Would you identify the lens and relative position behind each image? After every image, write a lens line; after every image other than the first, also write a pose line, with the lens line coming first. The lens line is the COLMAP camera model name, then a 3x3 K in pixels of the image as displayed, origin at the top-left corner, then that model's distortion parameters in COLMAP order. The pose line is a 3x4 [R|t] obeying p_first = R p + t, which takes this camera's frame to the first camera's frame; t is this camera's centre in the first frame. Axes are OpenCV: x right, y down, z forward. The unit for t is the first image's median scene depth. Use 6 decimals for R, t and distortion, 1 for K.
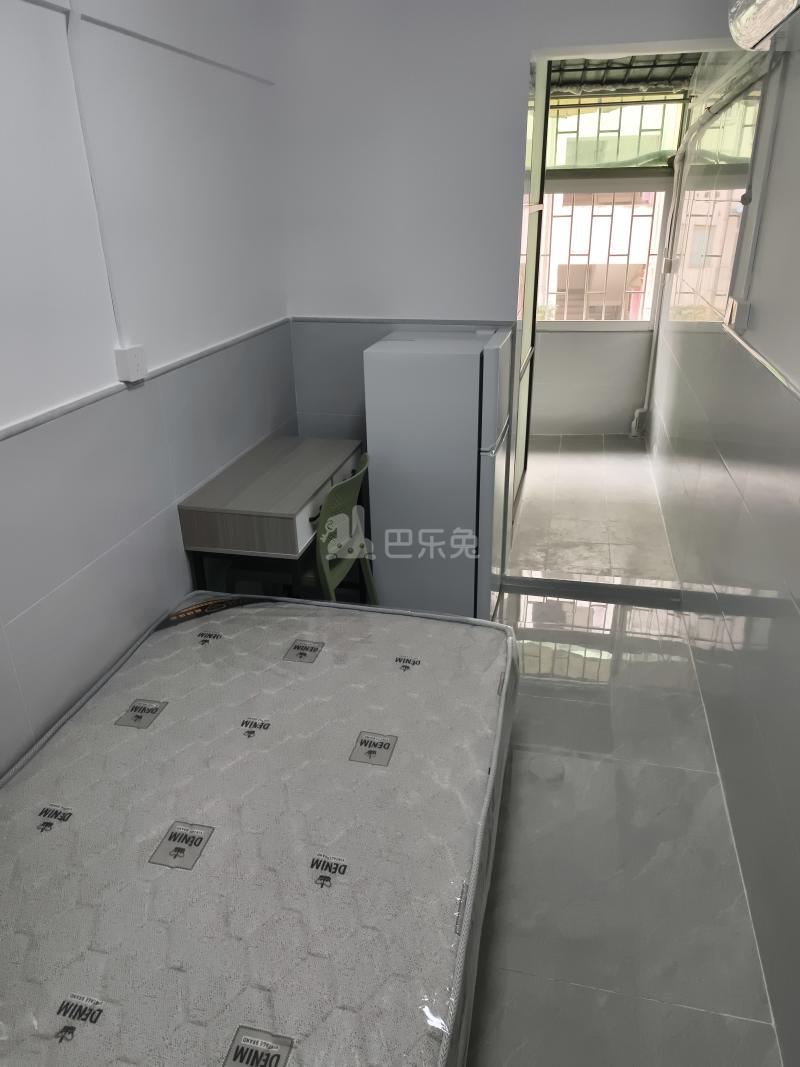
lens RADIAL K [[728.4, 0, 399.9], [0, 728.4, 535.8], [0, 0, 1]] dist [0.005442, -0.004924]
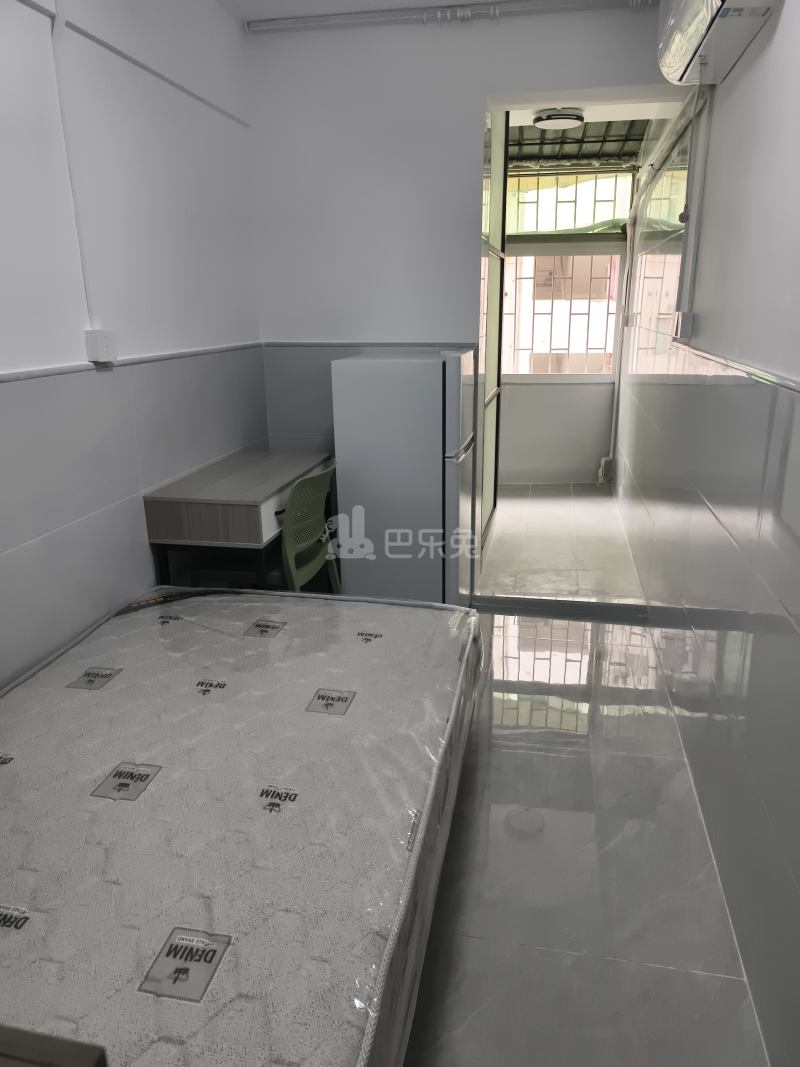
lens RADIAL K [[728.4, 0, 408.5], [0, 728.4, 555.7], [0, 0, 1]] dist [0.005442, -0.004924]
pose [[0.999448, -0.003022, 0.033088, 0.027319], [0.006941, 0.992874, -0.118966, 0.159137], [-0.032492, 0.119130, 0.992347, -0.002846]]
